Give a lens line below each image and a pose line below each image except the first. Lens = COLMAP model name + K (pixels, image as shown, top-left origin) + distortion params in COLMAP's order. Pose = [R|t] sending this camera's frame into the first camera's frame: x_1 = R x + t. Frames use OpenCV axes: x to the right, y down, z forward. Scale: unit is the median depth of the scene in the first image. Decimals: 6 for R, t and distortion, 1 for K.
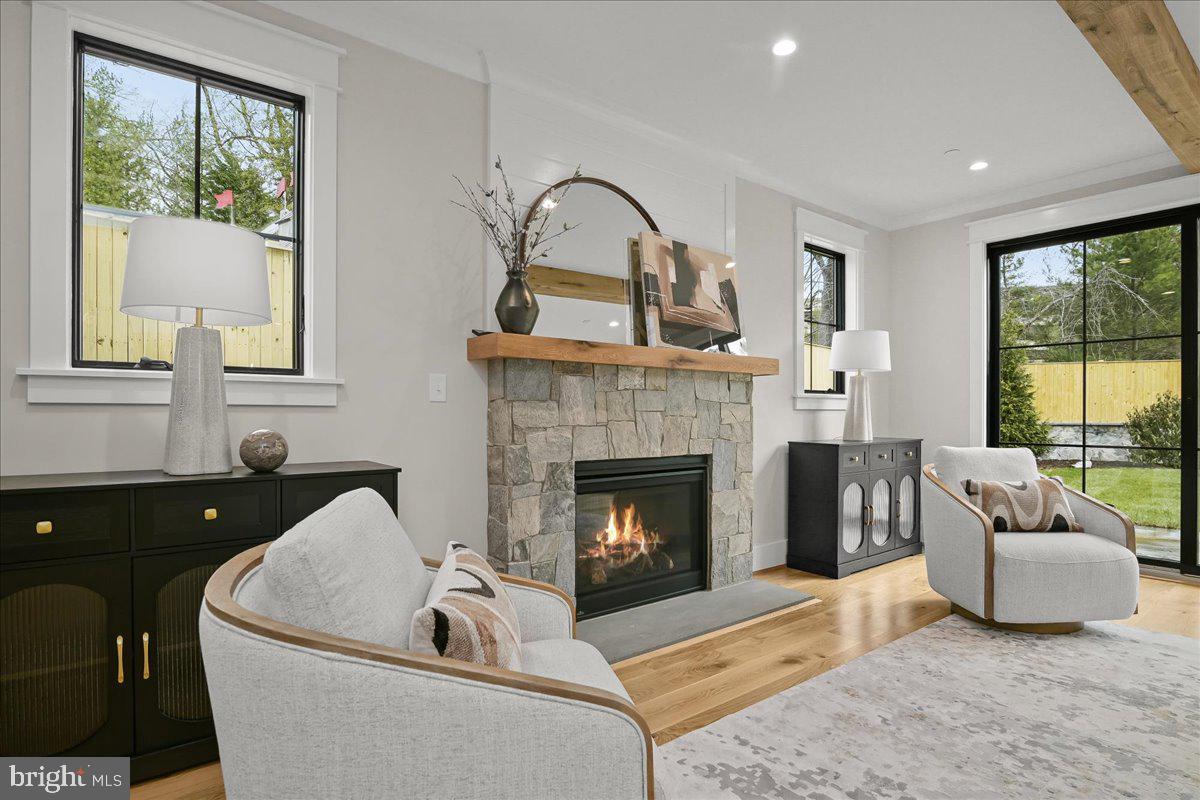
lens RADIAL K [[624.0, 0, 598.8], [0, 624.0, 411.4], [0, 0, 1]] dist [-0.002597, -0.000352]
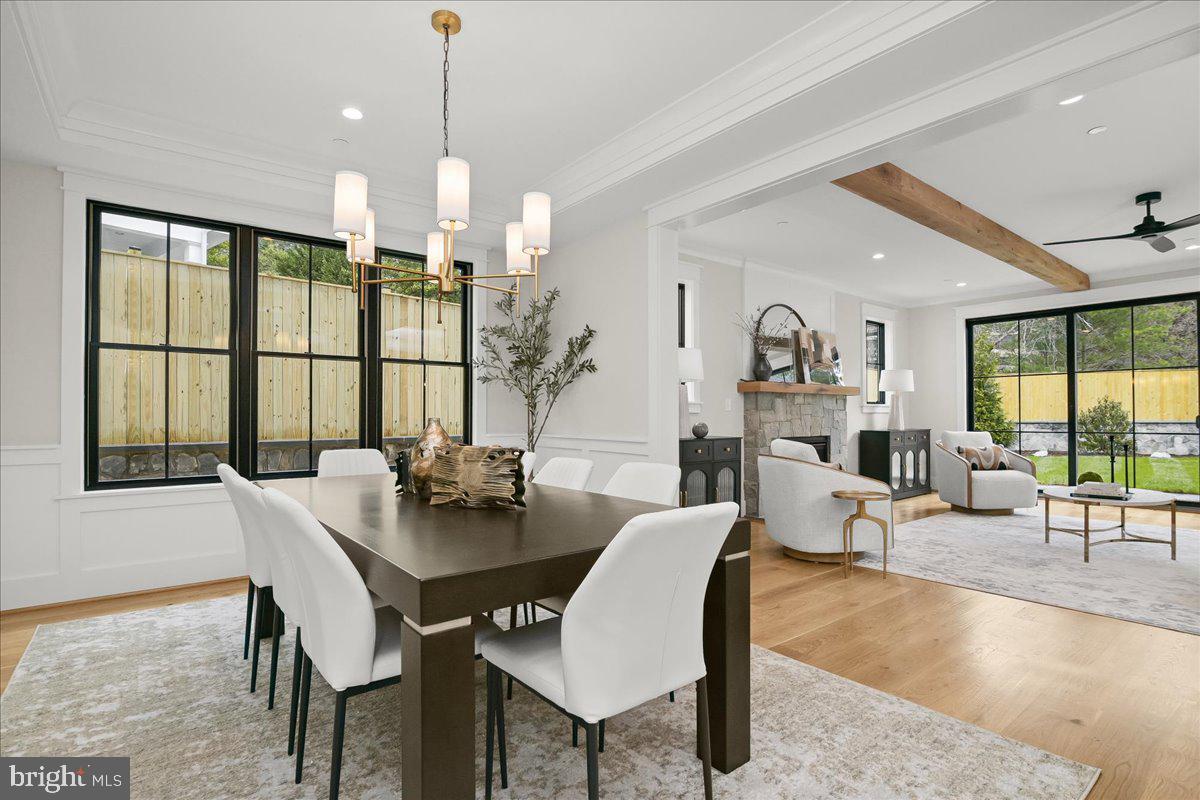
lens RADIAL K [[586.7, 0, 597.4], [0, 586.7, 407.5], [0, 0, 1]] dist [-0.002718, -0.000561]
pose [[0.999987, -0.004632, -0.002043, -0.616215], [0.004610, 0.999932, -0.010681, -0.005426], [0.002092, 0.010672, 0.999941, -0.971213]]
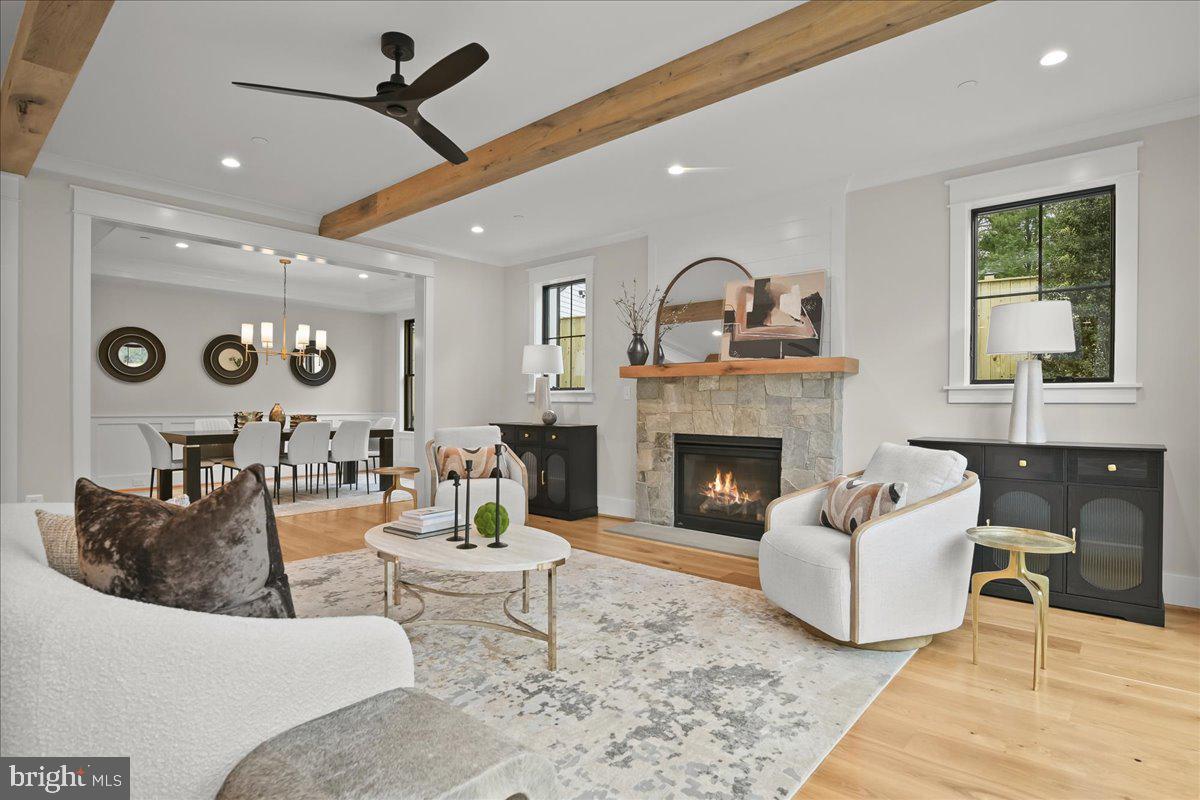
lens RADIAL K [[614.0, 0, 602.5], [0, 614.0, 404.3], [0, 0, 1]] dist [-0.004151, -0.000672]
pose [[0.173781, -0.000202, -0.984784, 1.476524], [-0.004596, 0.999989, -0.001016, 0.001733], [0.984774, 0.004703, 0.173778, 0.464934]]
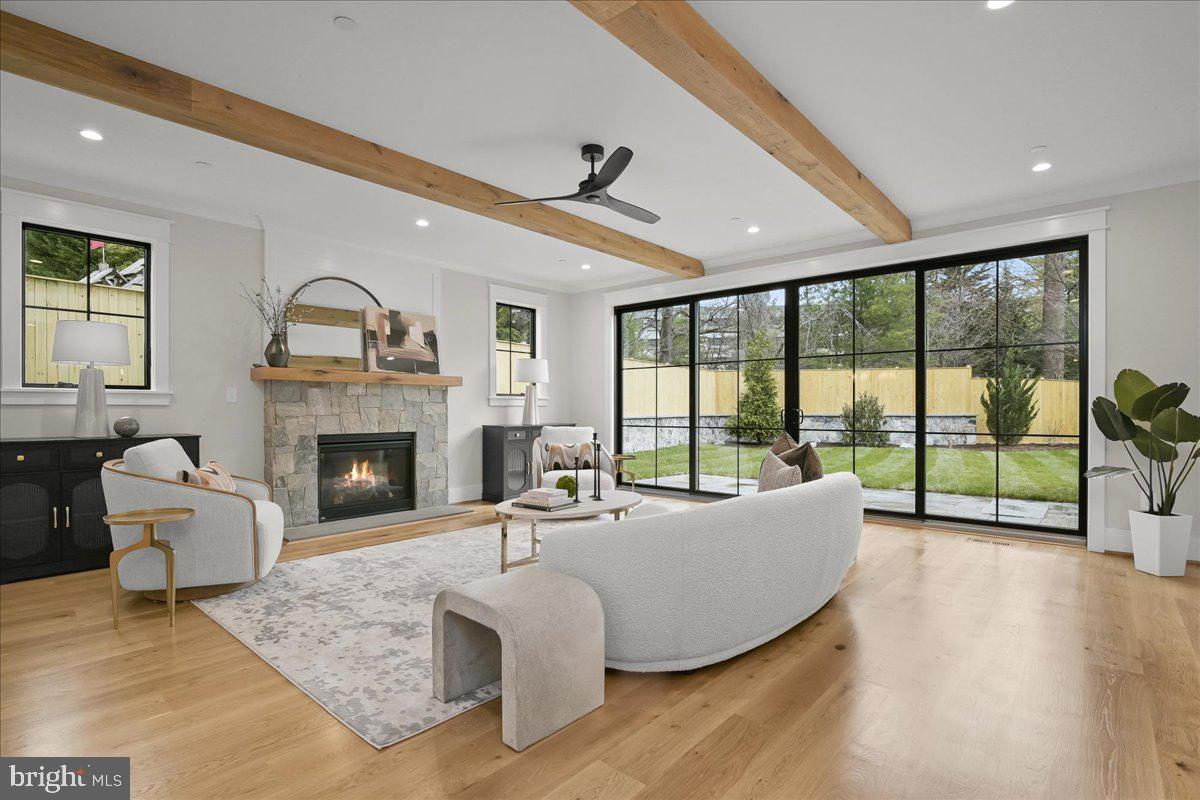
lens RADIAL K [[578.0, 0, 587.4], [0, 578.0, 406.8], [0, 0, 1]] dist [-0.002817, -0.000135]
pose [[0.985863, -0.002442, 0.167537, 0.420847], [0.002445, 0.999997, 0.000187, -0.000884], [-0.167537, 0.000225, 0.985866, -0.741501]]
